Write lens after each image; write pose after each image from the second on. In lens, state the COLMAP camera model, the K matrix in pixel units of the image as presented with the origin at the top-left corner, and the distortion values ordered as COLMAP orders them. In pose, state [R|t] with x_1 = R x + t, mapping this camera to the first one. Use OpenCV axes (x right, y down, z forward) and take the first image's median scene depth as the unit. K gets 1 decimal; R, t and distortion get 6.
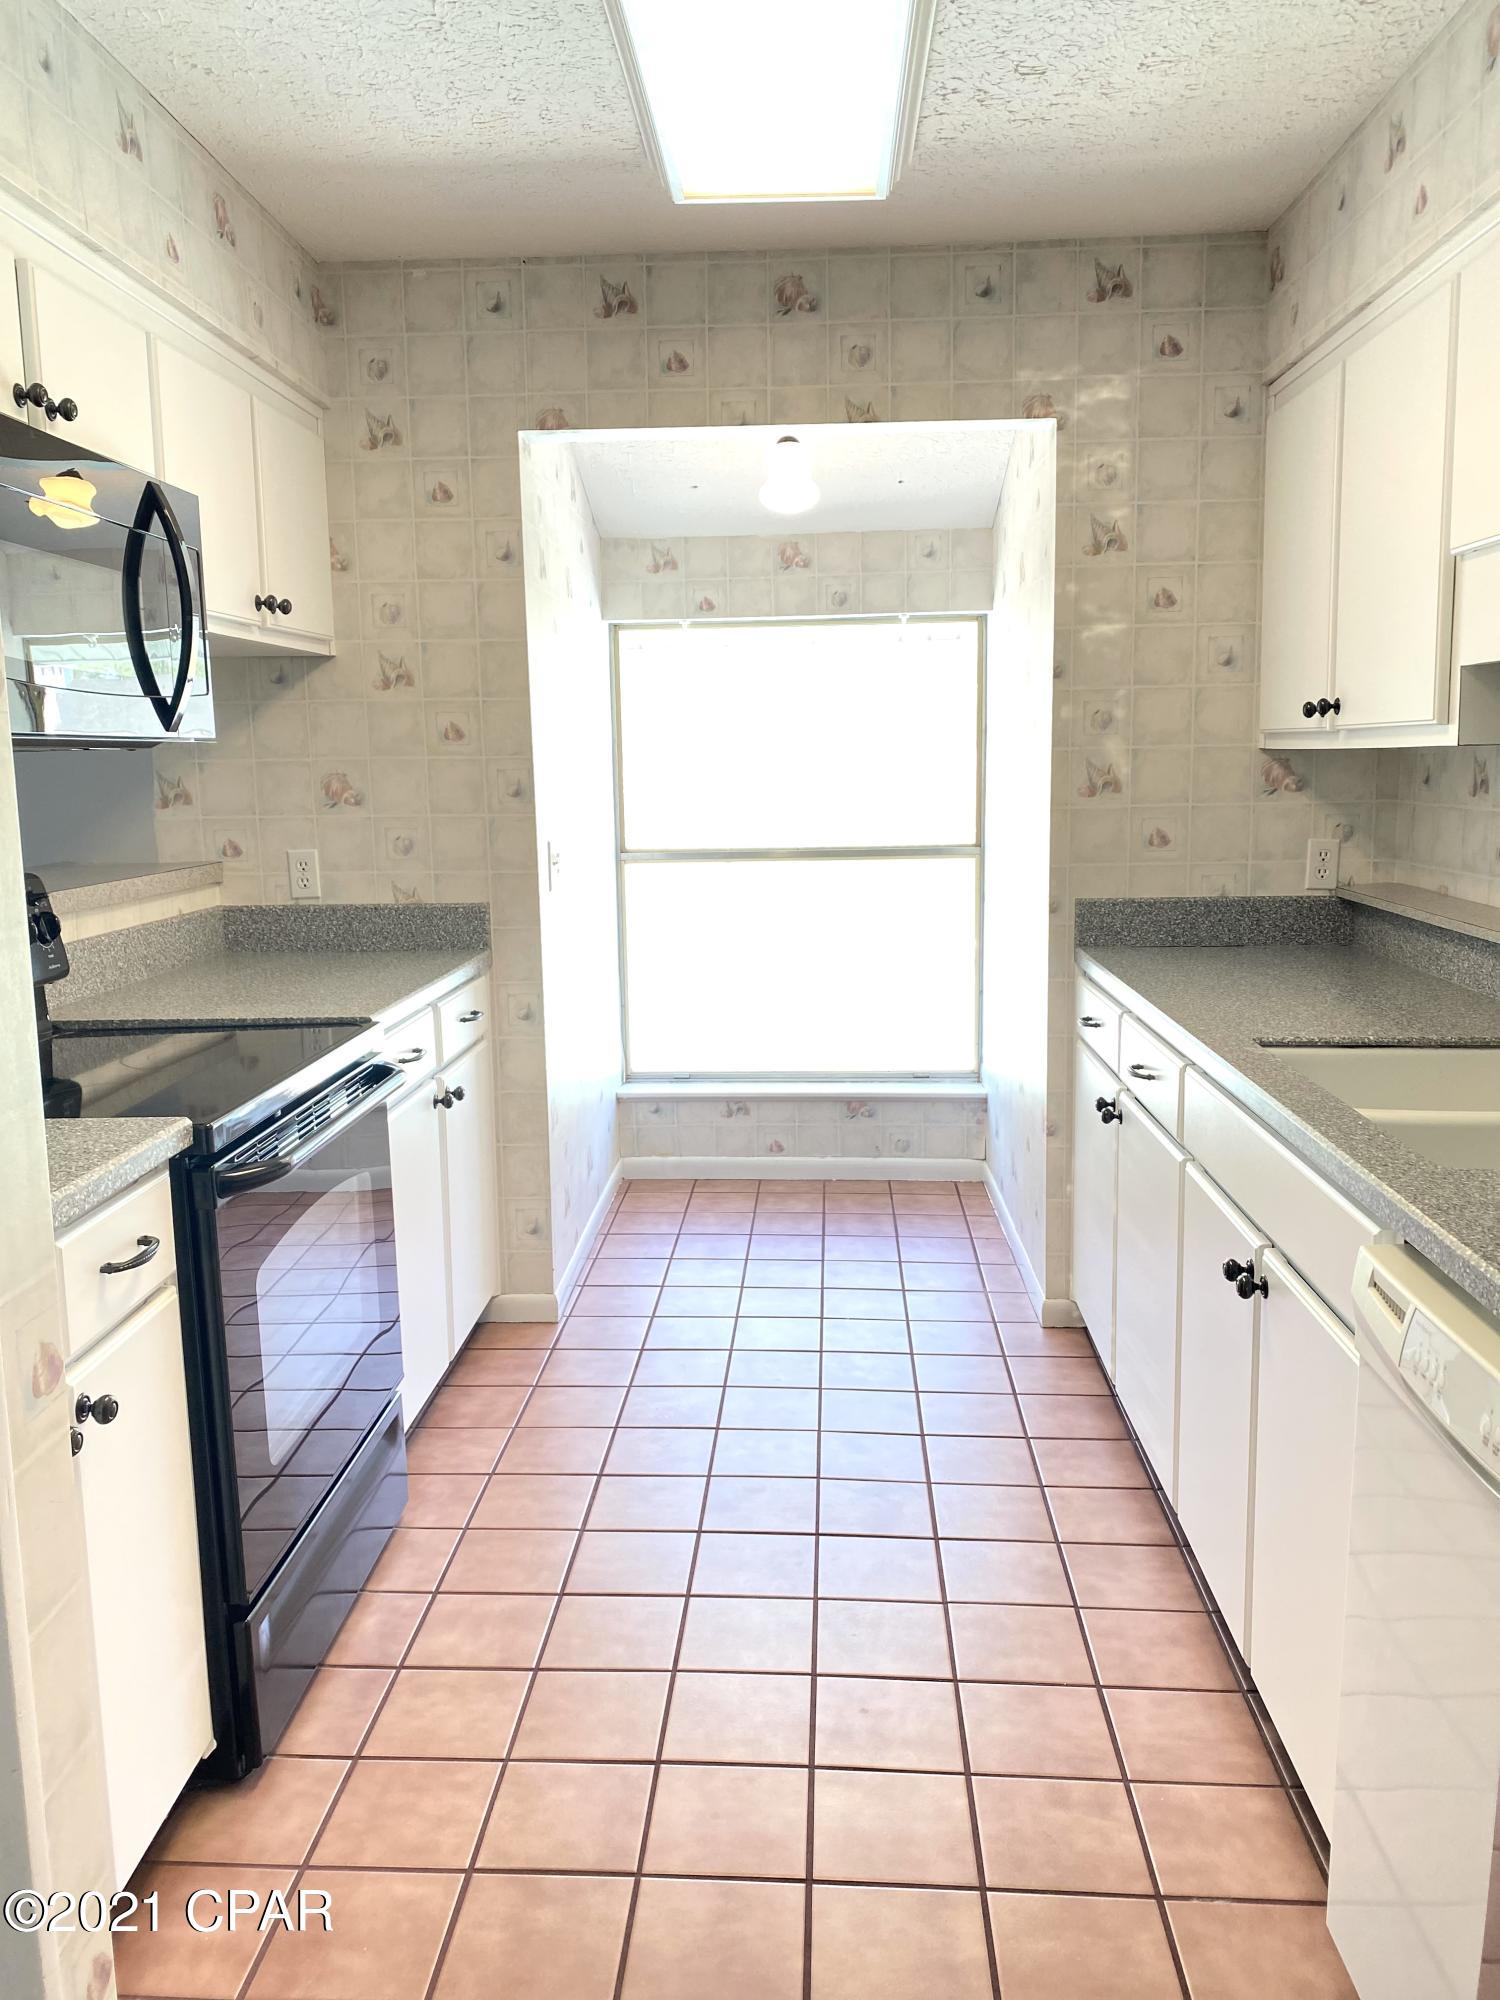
lens RADIAL K [[1520.1, 0, 740.1], [0, 1520.1, 982.6], [0, 0, 1]] dist [0.050321, -0.056155]
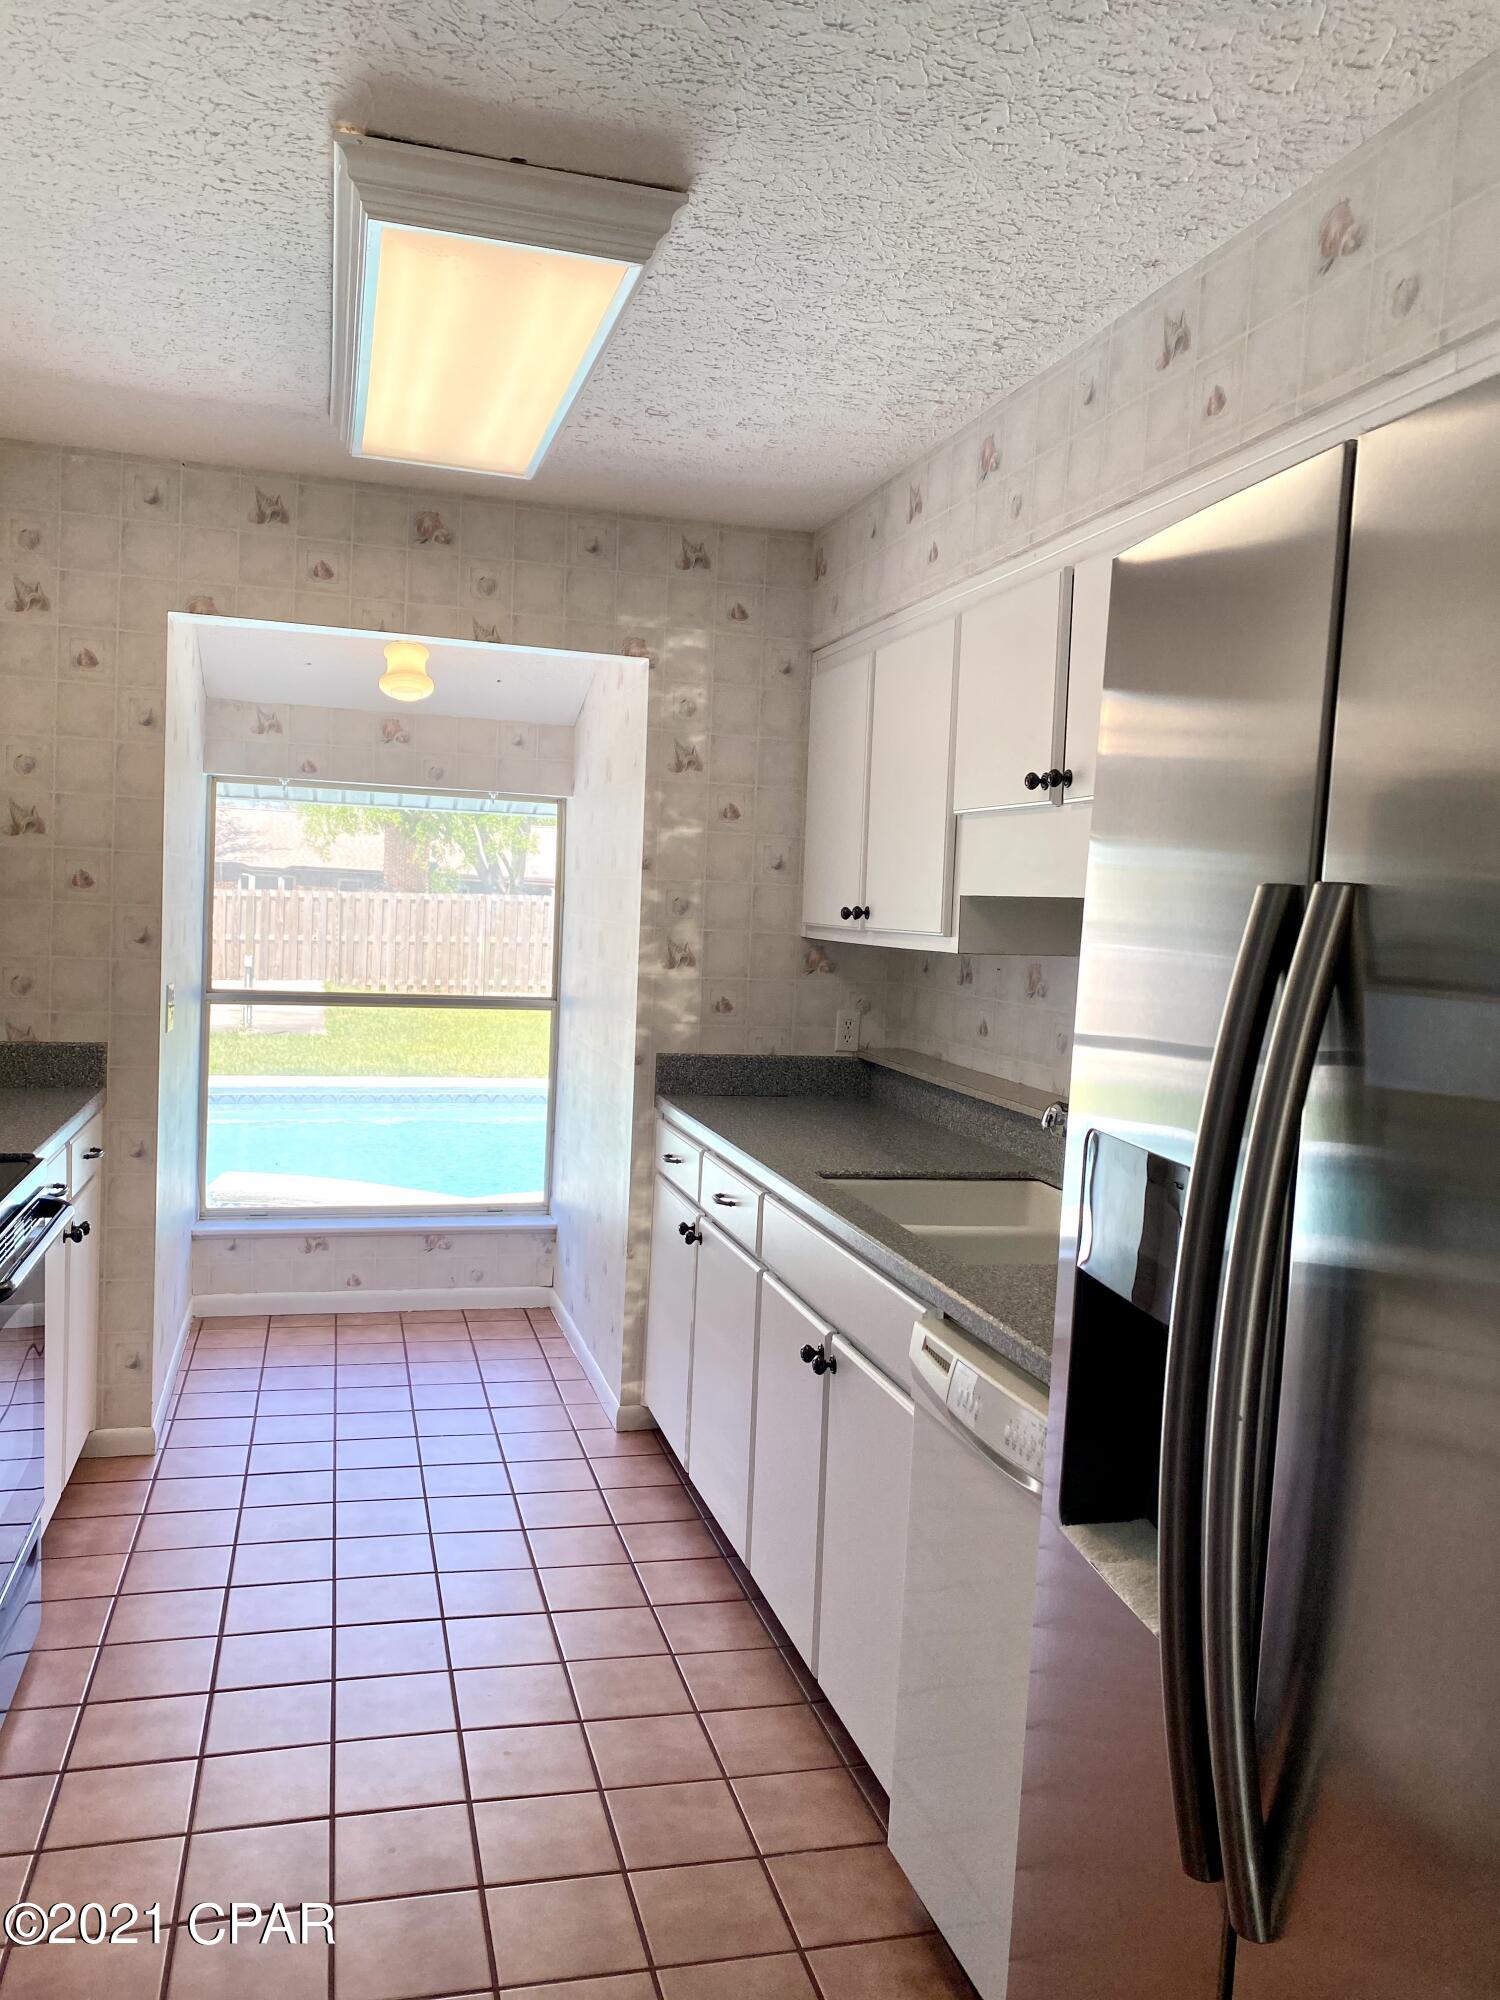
lens RADIAL K [[1520.1, 0, 743.3], [0, 1520.1, 981.7], [0, 0, 1]] dist [0.050321, -0.056155]
pose [[0.946968, 0.041129, 0.318683, -0.107852], [-0.011957, 0.995598, -0.092962, -0.002768], [-0.321104, 0.084222, 0.943291, -0.155082]]
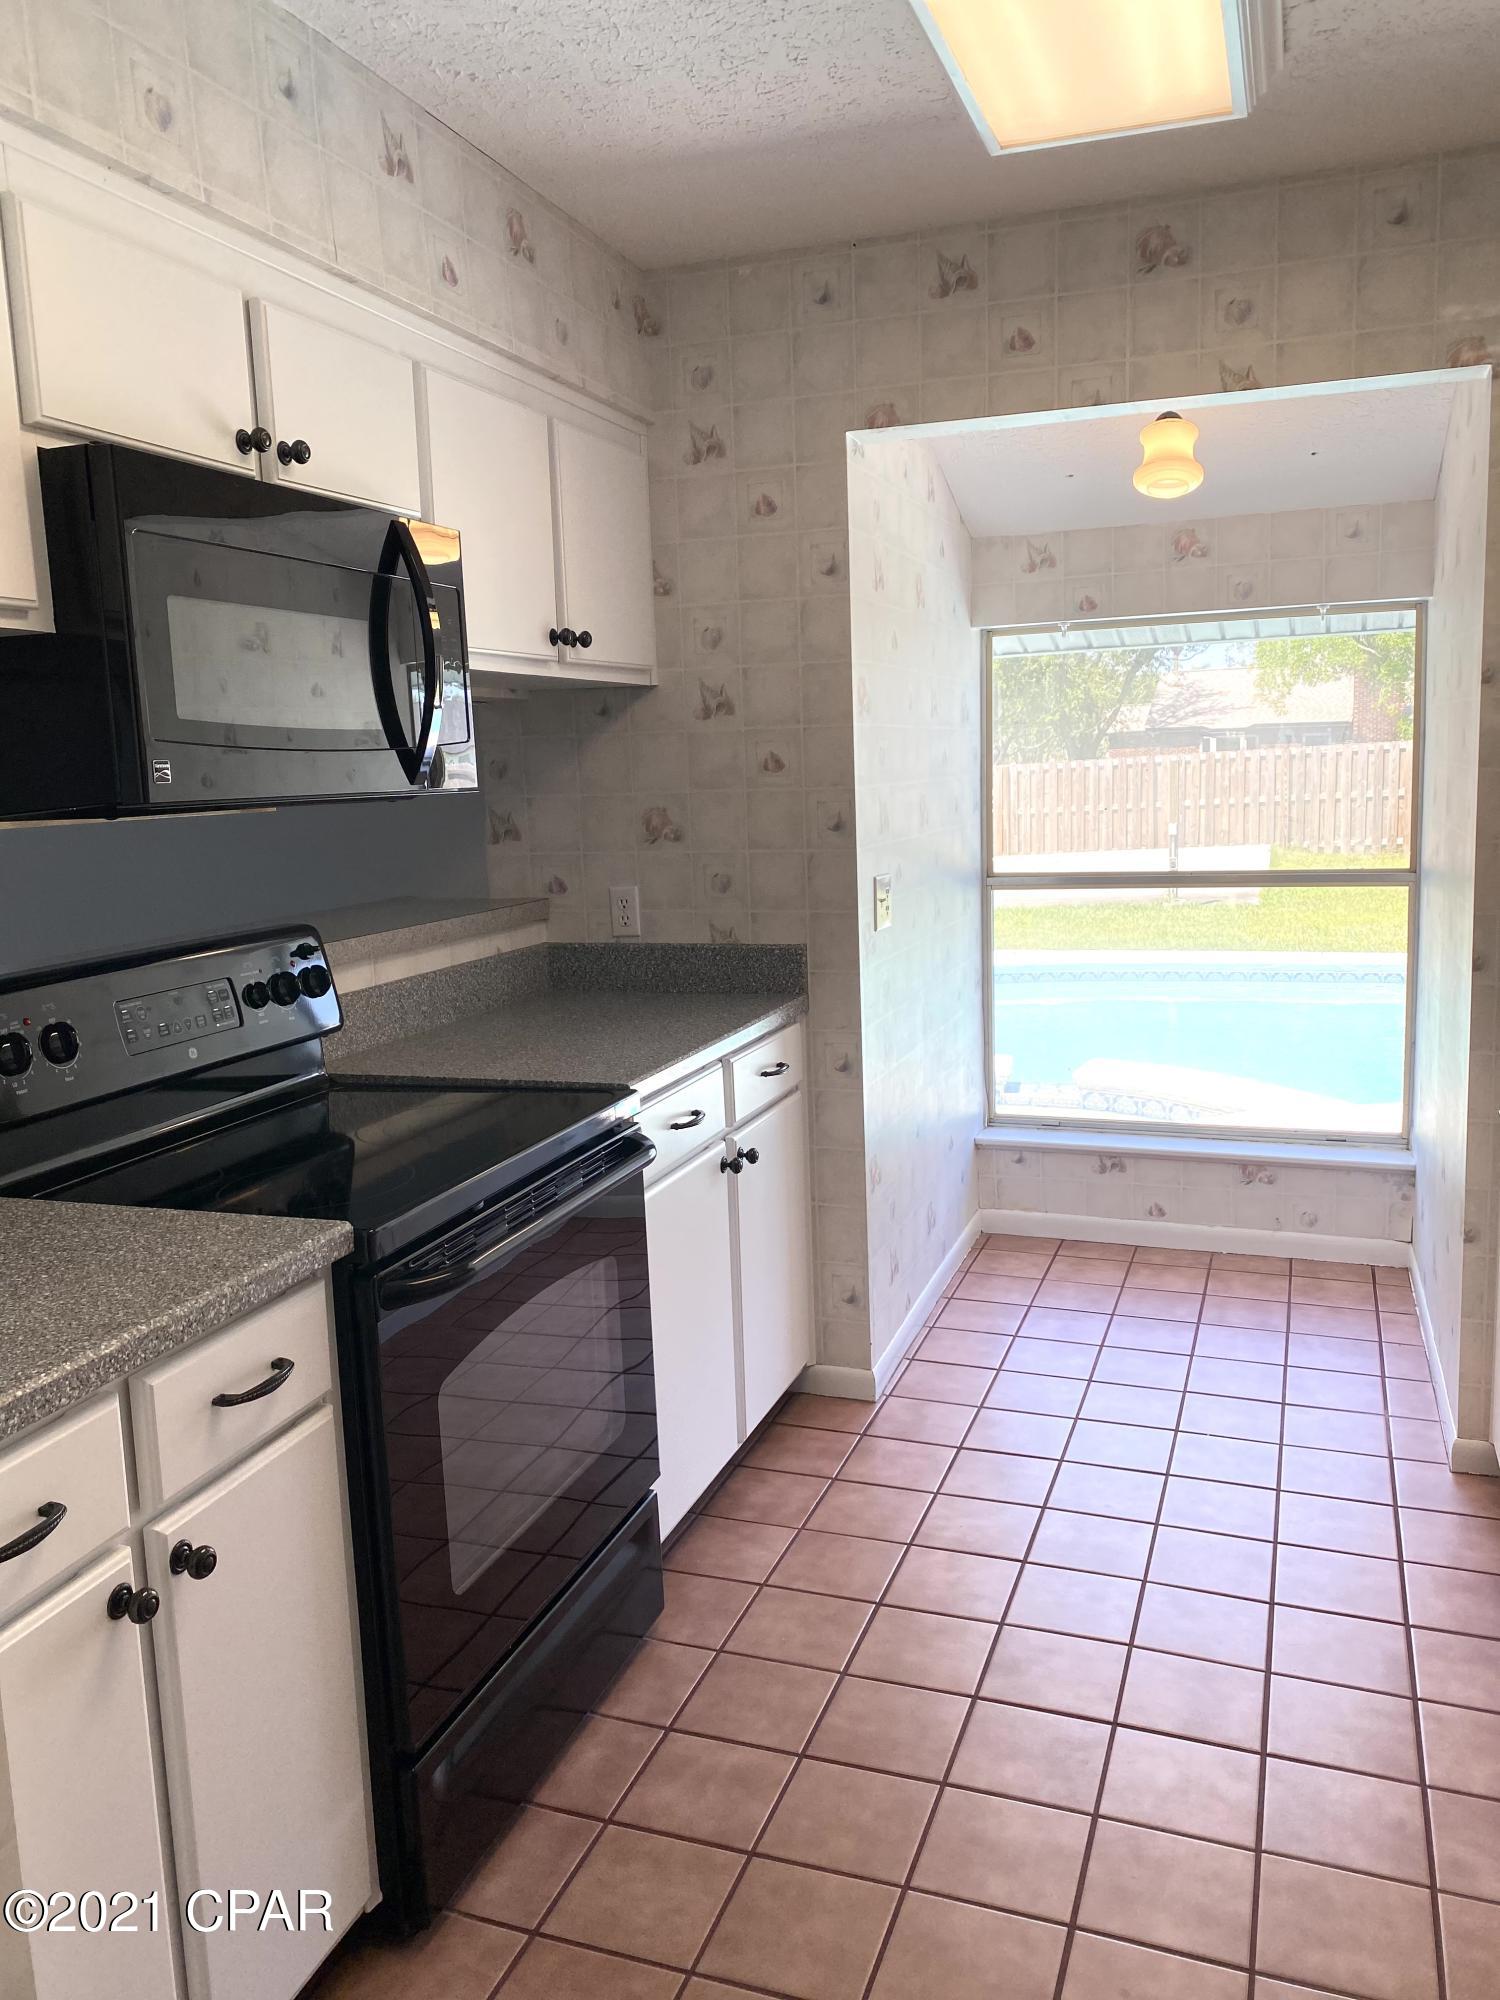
lens RADIAL K [[1520.1, 0, 757.2], [0, 1520.1, 983.3], [0, 0, 1]] dist [0.050321, -0.056155]
pose [[0.958464, 0.025979, -0.284026, 0.083042], [-0.024413, 0.999661, 0.009053, -0.044302], [0.284165, -0.001743, 0.958774, 0.125100]]
